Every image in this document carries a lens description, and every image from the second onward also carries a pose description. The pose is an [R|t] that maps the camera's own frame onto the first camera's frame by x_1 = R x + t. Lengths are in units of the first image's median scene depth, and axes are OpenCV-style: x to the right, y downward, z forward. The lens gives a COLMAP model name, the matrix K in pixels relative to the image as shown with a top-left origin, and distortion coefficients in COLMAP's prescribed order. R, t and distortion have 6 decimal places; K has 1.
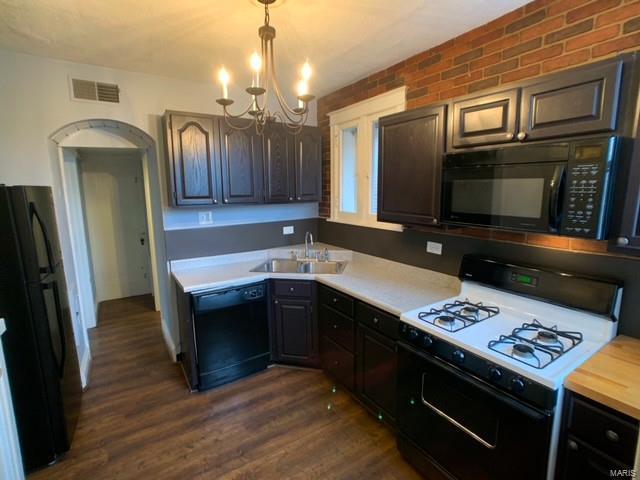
lens RADIAL K [[317.4, 0, 319.3], [0, 317.4, 238.1], [0, 0, 1]] dist [-0.005503, 0.000515]
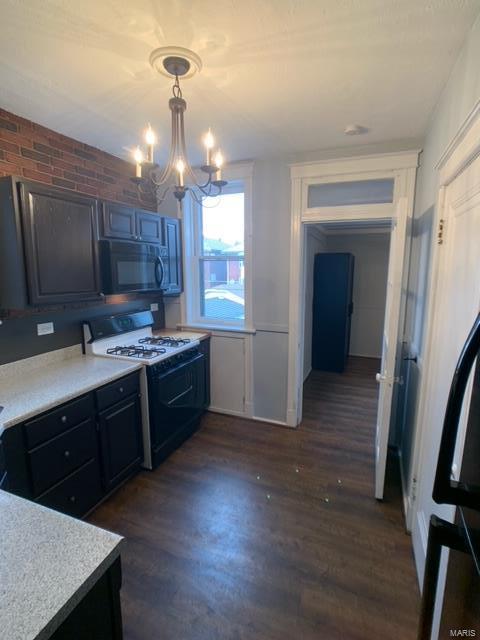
lens RADIAL K [[317.4, 0, 240.0], [0, 317.4, 320.0], [0, 0, 1]] dist [-0.005503, 0.000515]
pose [[-0.582699, -0.124472, 0.803100, -0.843353], [0.136245, 0.959253, 0.247528, -0.170134], [-0.801186, 0.253652, -0.541997, 1.137463]]
